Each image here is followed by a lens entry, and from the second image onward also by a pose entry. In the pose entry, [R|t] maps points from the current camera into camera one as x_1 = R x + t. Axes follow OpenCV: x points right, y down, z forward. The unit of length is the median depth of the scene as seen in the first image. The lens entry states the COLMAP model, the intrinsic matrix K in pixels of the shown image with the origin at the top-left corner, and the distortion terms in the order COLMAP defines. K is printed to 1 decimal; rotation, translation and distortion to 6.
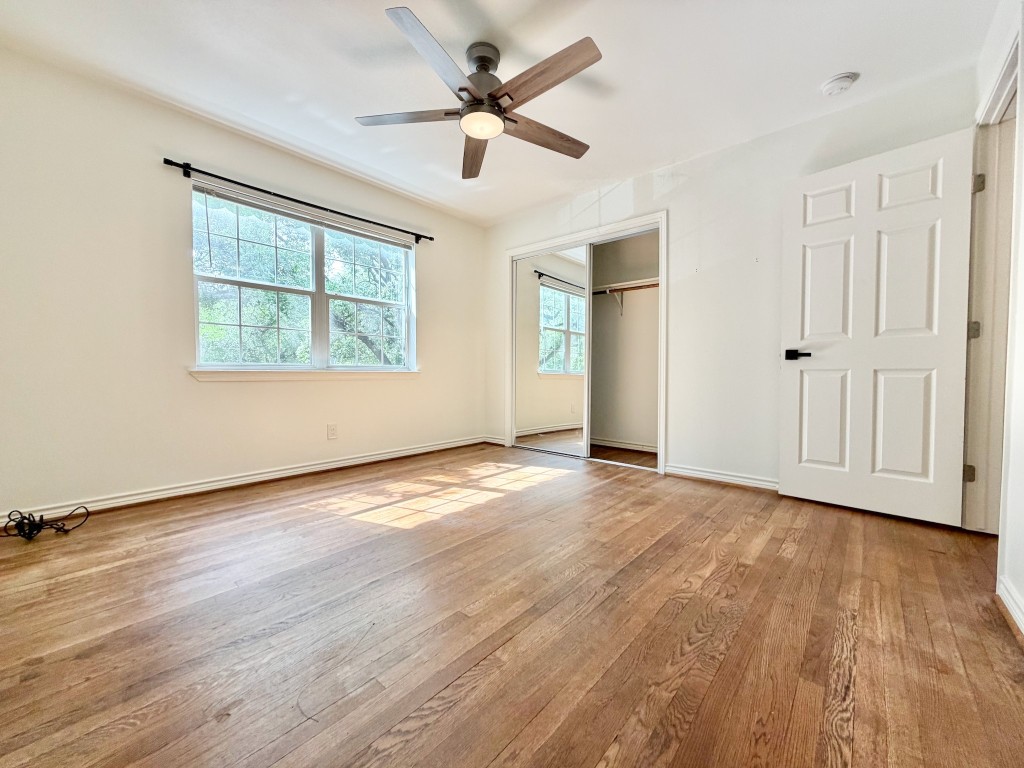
lens RADIAL K [[404.0, 0, 511.1], [0, 404.0, 381.3], [0, 0, 1]] dist [0.001588, 0.000315]
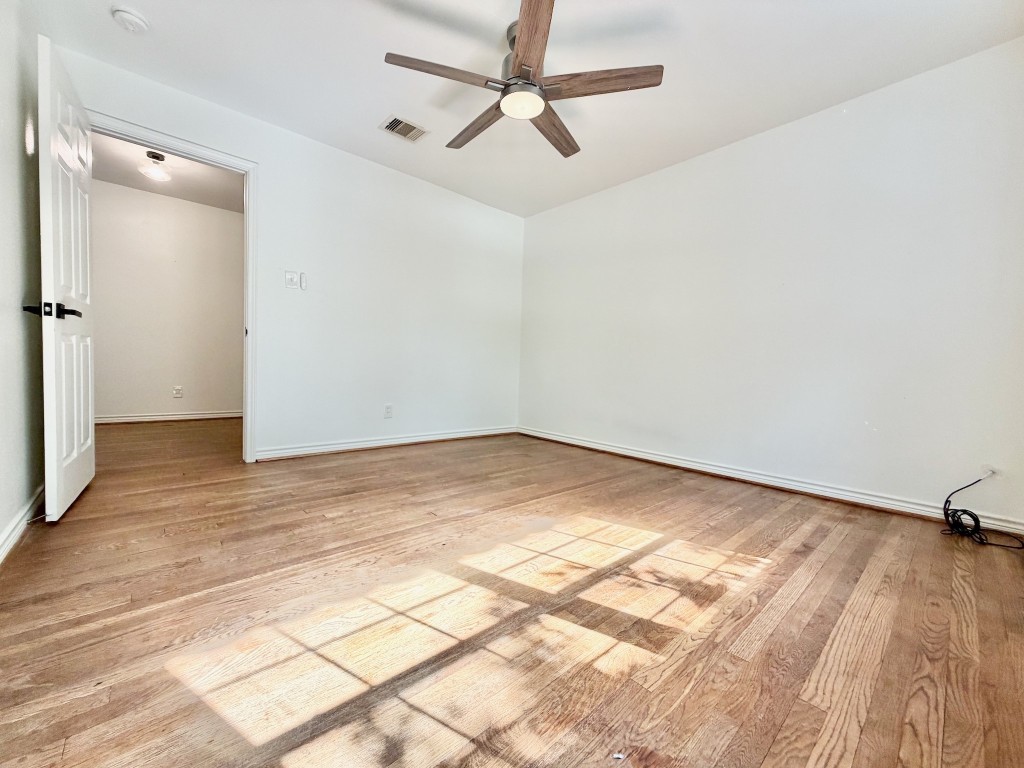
lens RADIAL K [[404.0, 0, 509.2], [0, 404.0, 380.1], [0, 0, 1]] dist [0.001588, 0.000315]
pose [[-0.990777, -0.042185, 0.128772, -0.164717], [-0.033286, 0.996957, 0.070493, -0.026283], [-0.131353, 0.065556, -0.989166, 1.707361]]
